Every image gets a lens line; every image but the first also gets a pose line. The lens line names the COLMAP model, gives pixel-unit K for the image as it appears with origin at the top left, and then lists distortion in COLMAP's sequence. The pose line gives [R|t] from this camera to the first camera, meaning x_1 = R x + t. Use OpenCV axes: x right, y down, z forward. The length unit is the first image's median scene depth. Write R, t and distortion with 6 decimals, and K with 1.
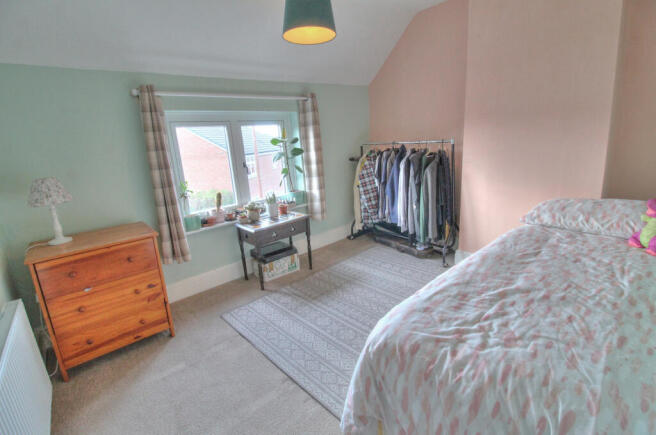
lens RADIAL K [[311.5, 0, 328.0], [0, 311.5, 216.8], [0, 0, 1]] dist [-0.005649, -0.000638]
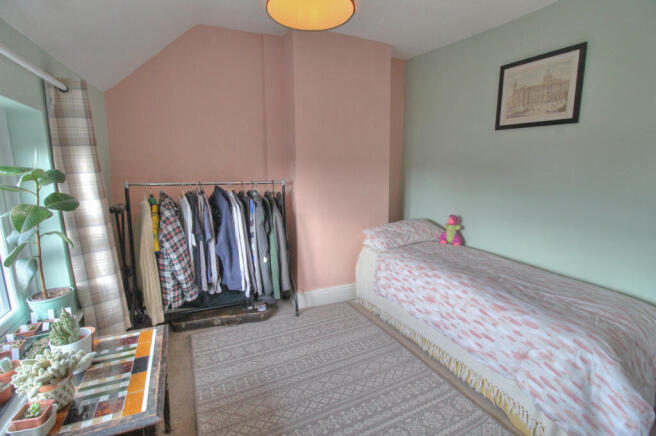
lens RADIAL K [[311.5, 0, 328.4], [0, 311.5, 215.6], [0, 0, 1]] dist [-0.005649, -0.000638]
pose [[0.286876, -0.091663, 0.953572, -0.407467], [0.223300, 0.974390, 0.026486, -0.118751], [-0.931579, 0.205334, 0.299997, 0.531941]]
